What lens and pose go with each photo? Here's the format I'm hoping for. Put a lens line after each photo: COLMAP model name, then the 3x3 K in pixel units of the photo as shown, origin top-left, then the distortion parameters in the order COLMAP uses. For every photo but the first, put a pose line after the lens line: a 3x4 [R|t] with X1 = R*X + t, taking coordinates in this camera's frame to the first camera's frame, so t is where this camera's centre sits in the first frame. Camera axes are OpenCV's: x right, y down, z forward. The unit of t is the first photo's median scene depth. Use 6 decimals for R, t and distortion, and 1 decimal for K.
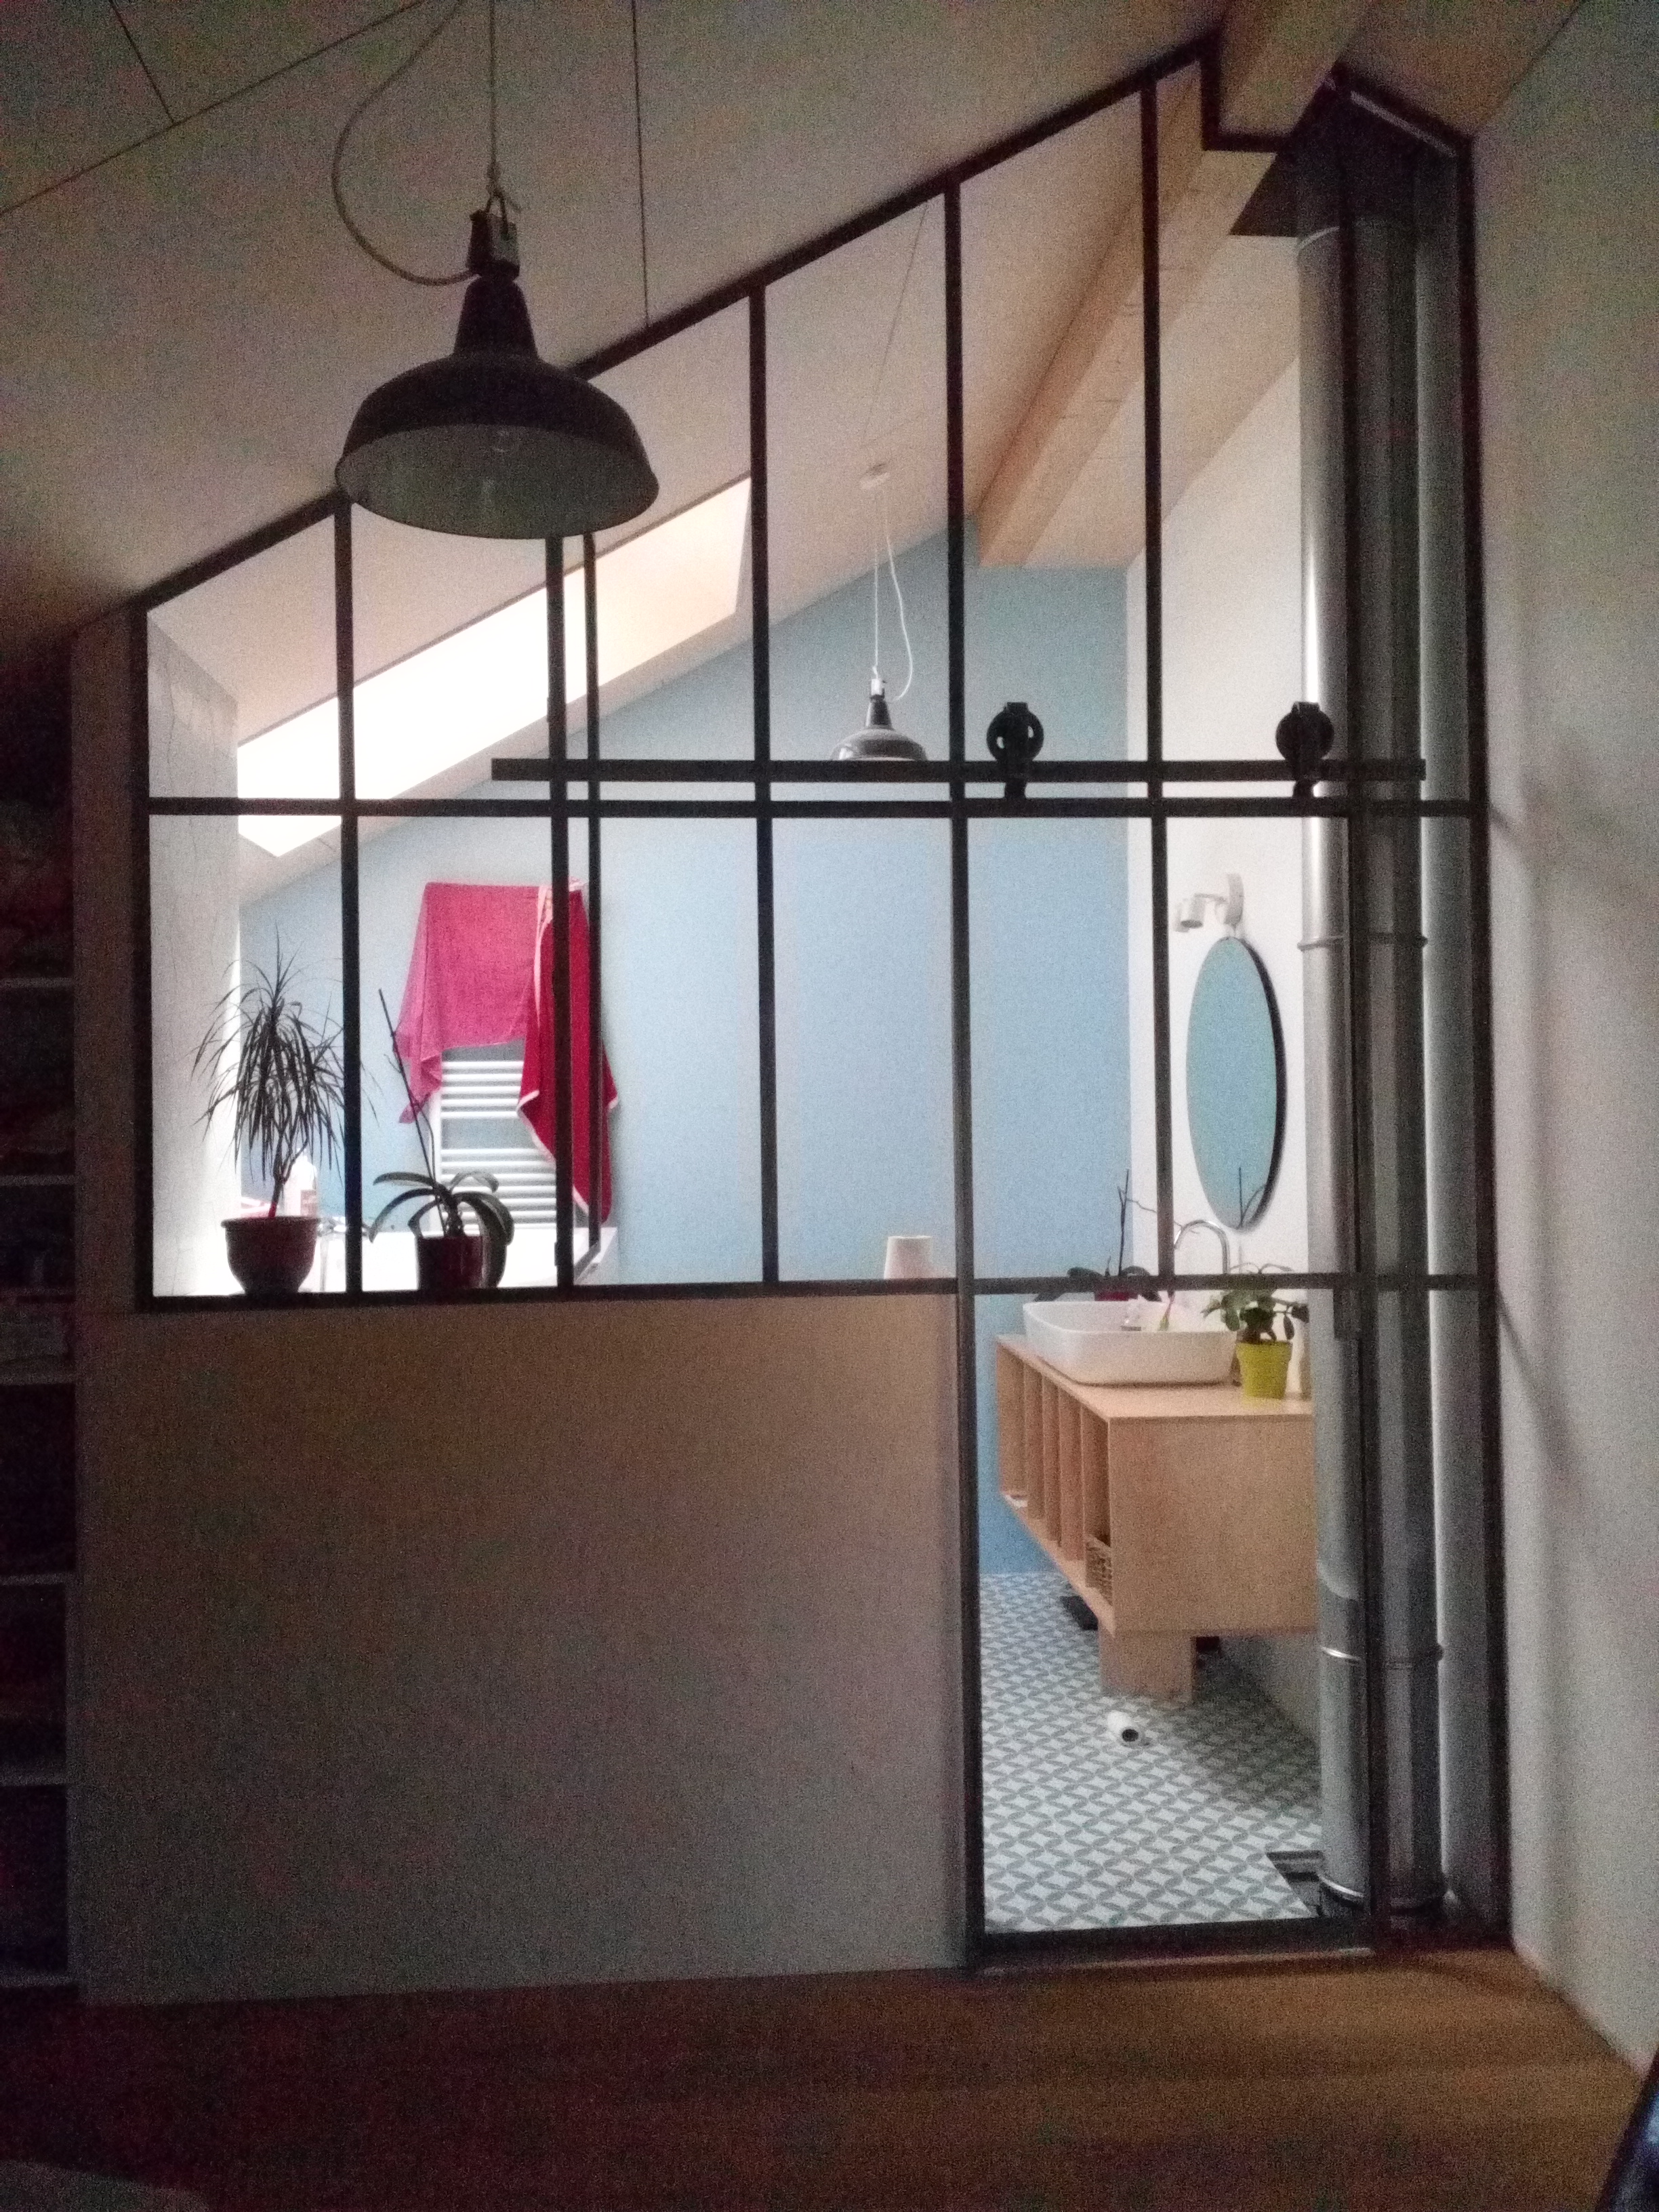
lens RADIAL K [[1760.2, 0, 828.0], [0, 1760.2, 1100.2], [0, 0, 1]] dist [0.003717, -0.036067]
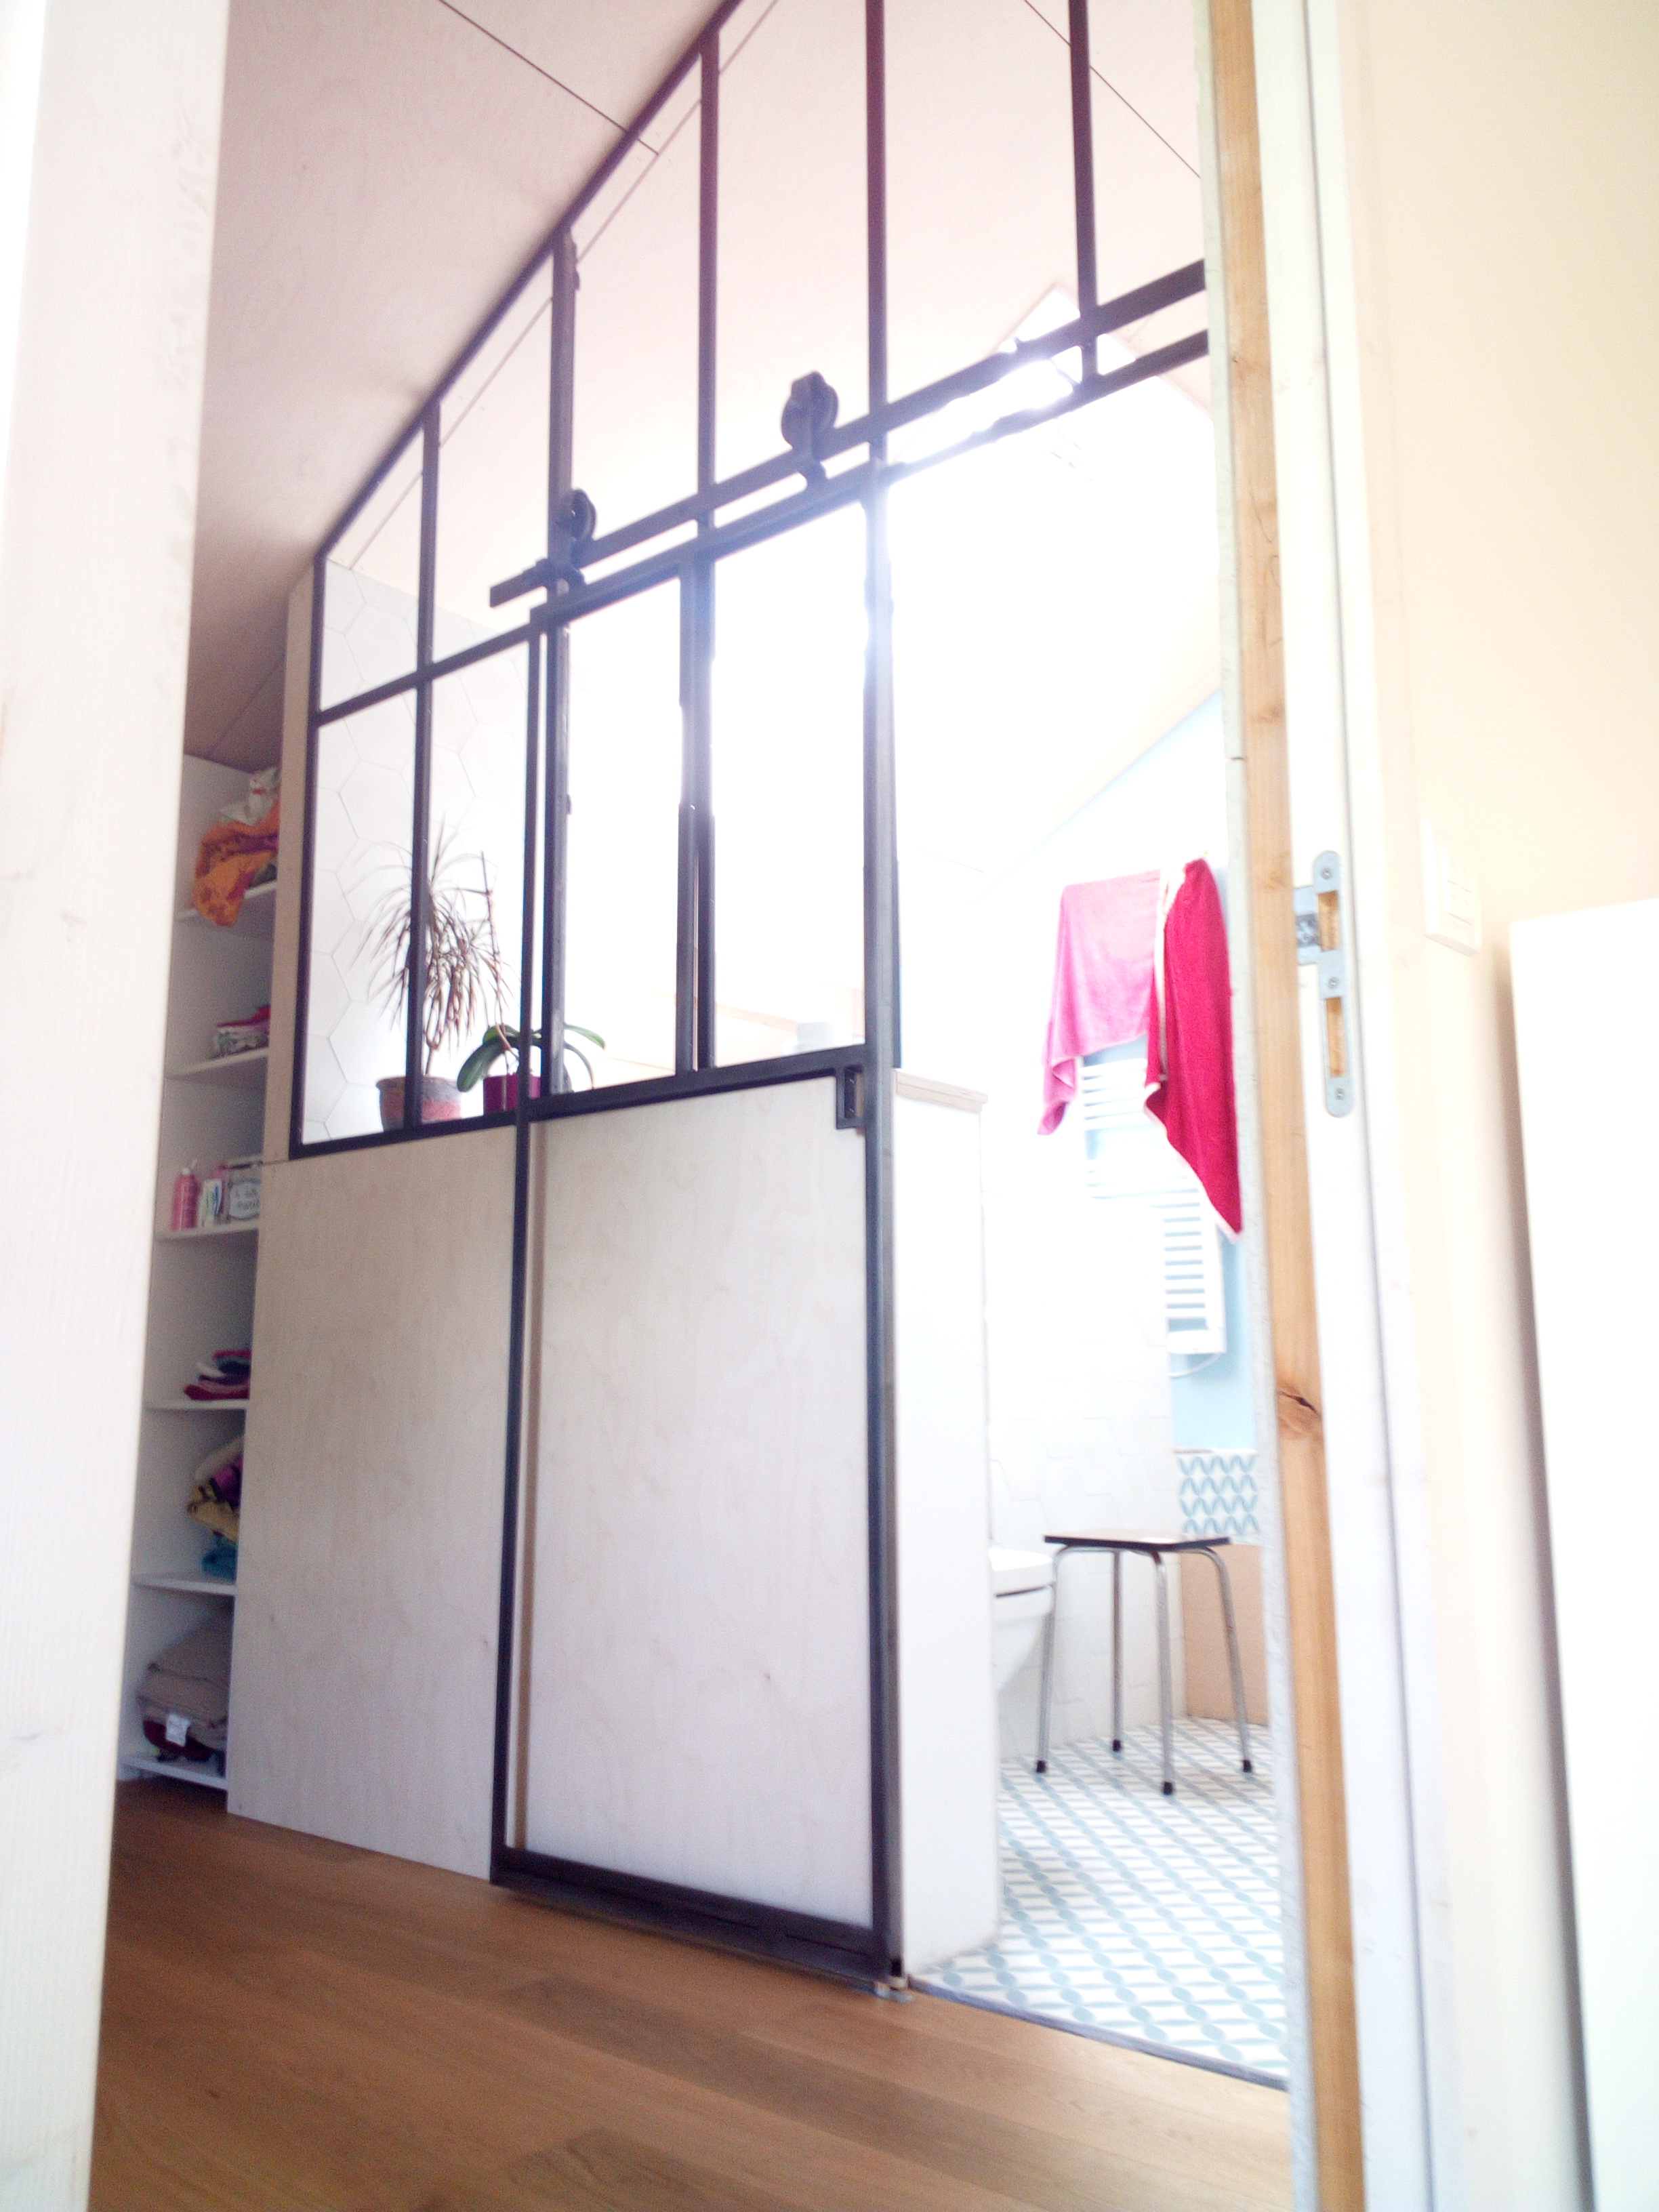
lens RADIAL K [[1760.2, 0, 828.8], [0, 1760.2, 1109.6], [0, 0, 1]] dist [0.003717, -0.036067]
pose [[0.704749, -0.100725, -0.702270, 0.601173], [-0.001385, 0.989673, -0.143337, 0.237276], [0.709456, 0.101989, 0.697331, 0.446118]]
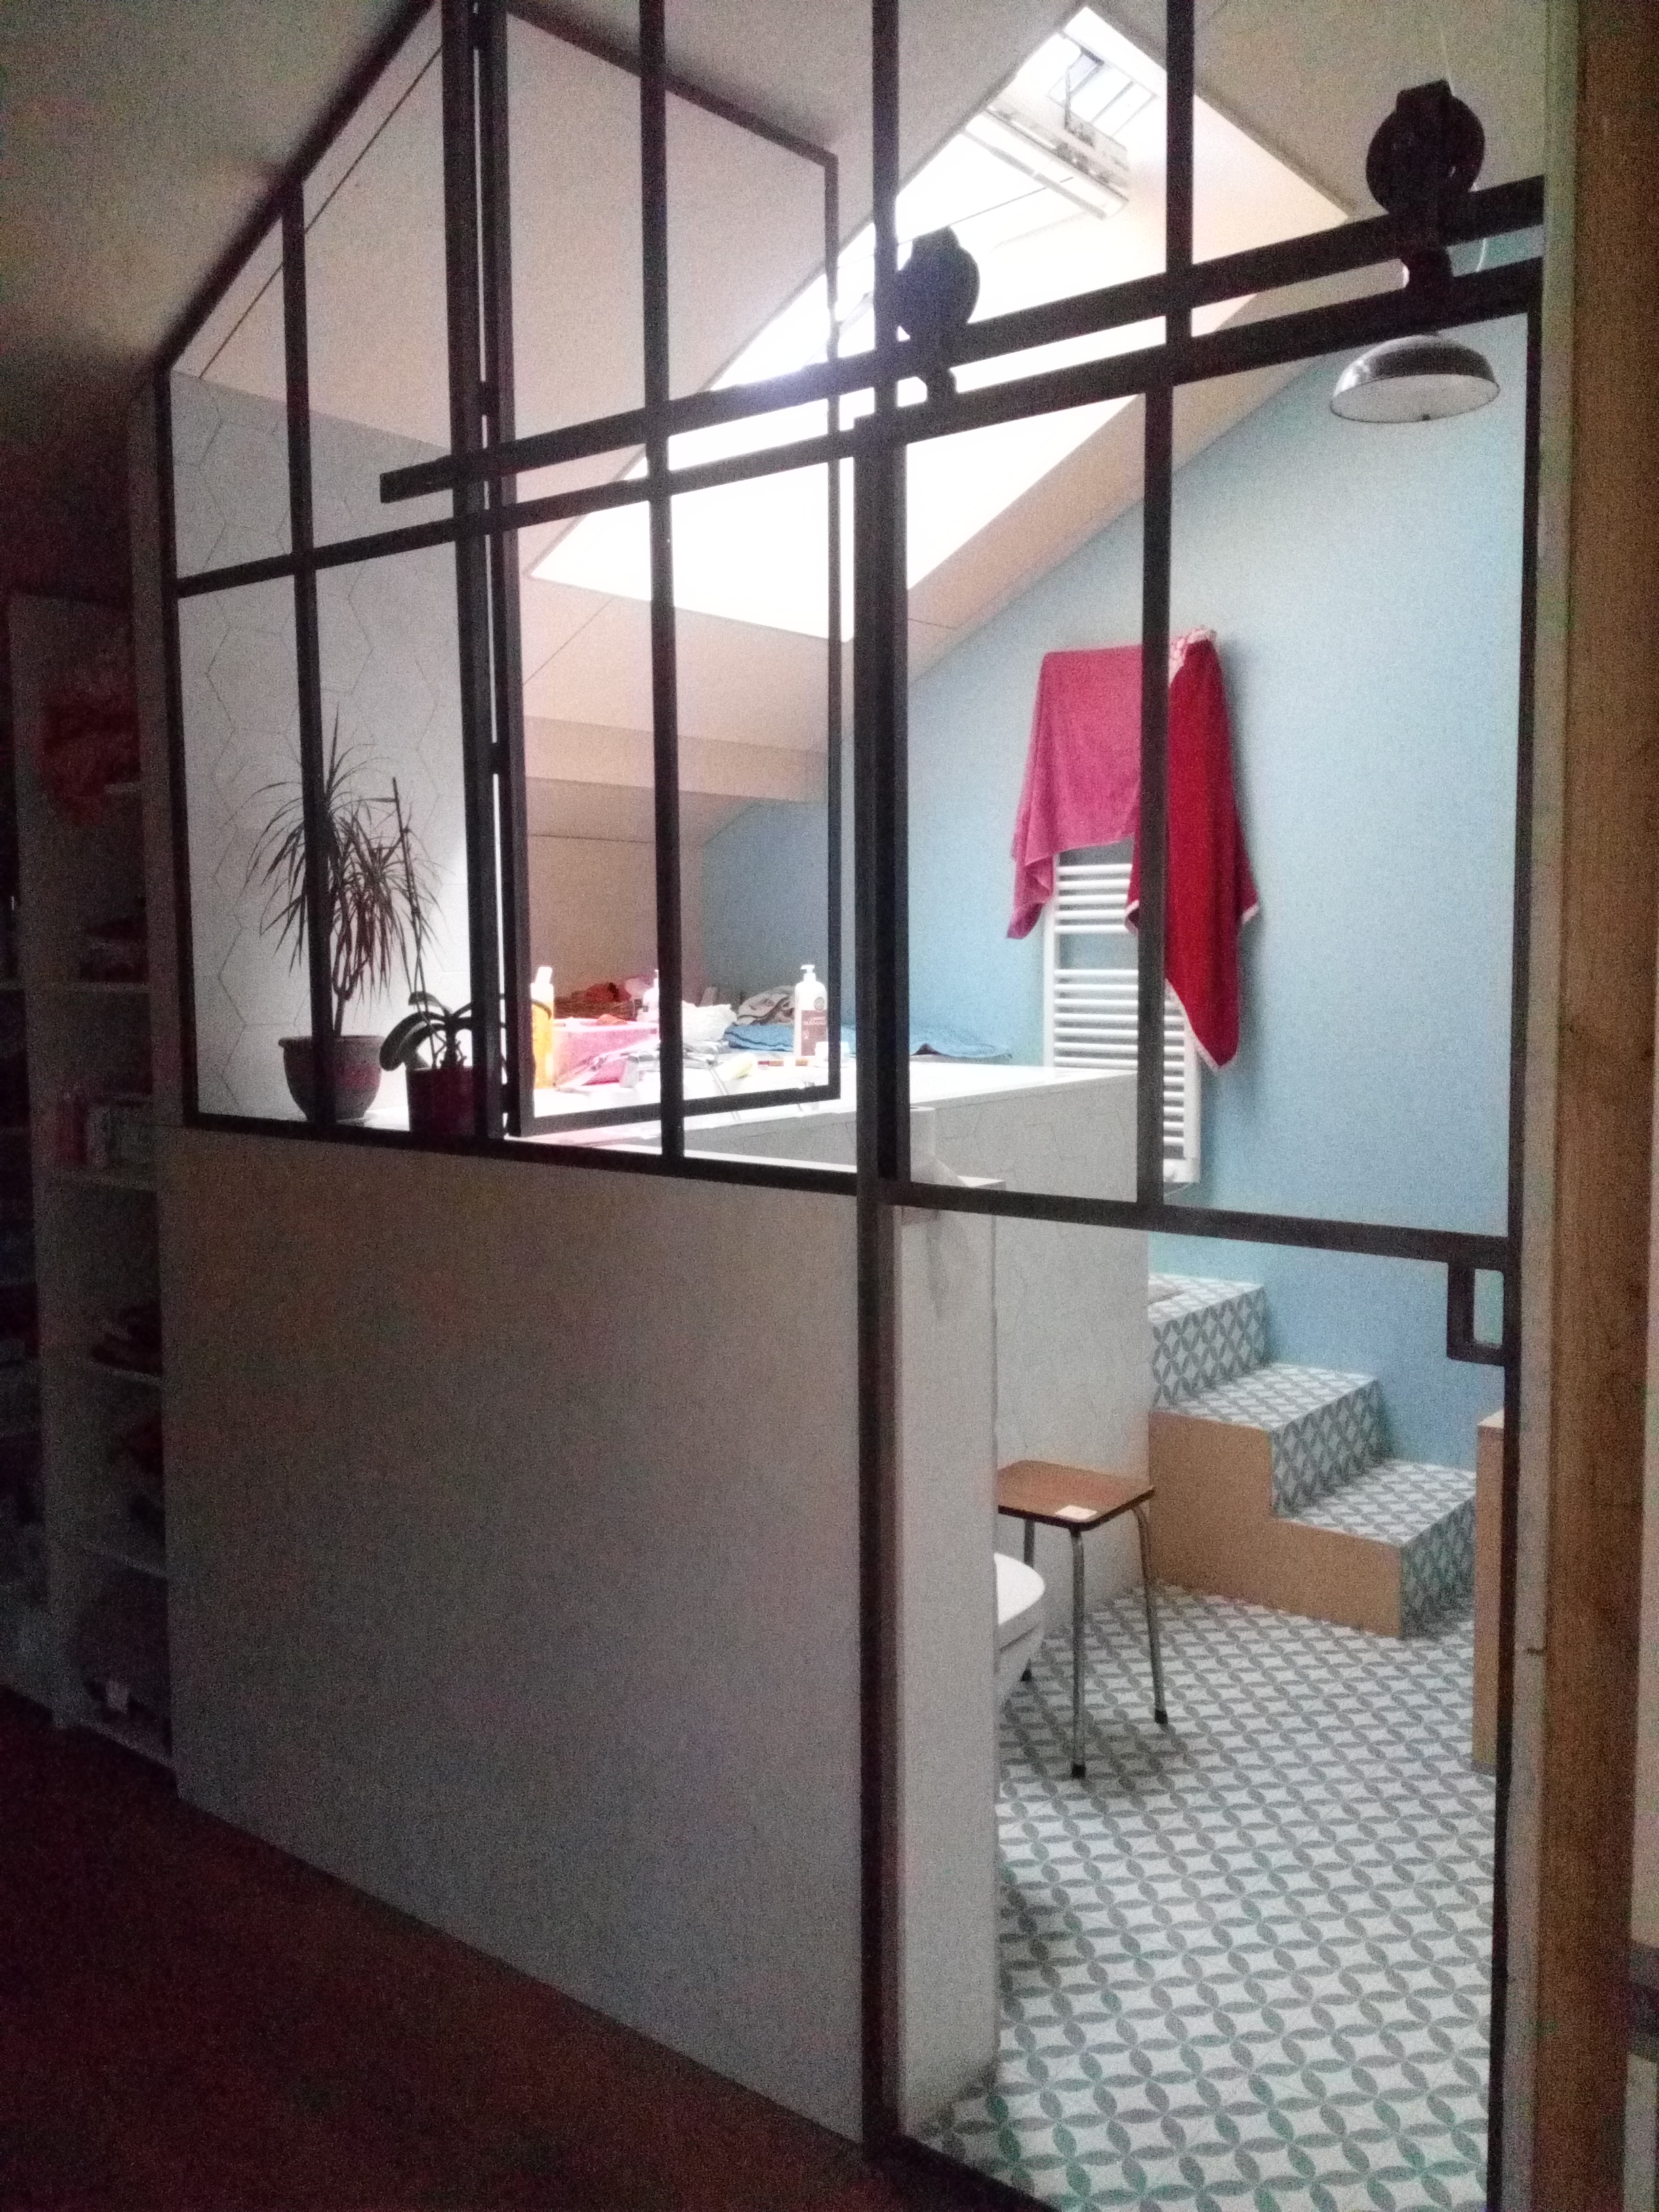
lens RADIAL K [[1760.2, 0, 837.0], [0, 1760.2, 1110.9], [0, 0, 1]] dist [0.003717, -0.036067]
pose [[0.738412, 0.074116, -0.670264, 0.498763], [-0.001090, 0.994072, 0.108721, 0.006030], [0.674349, -0.079551, 0.734115, 0.509727]]
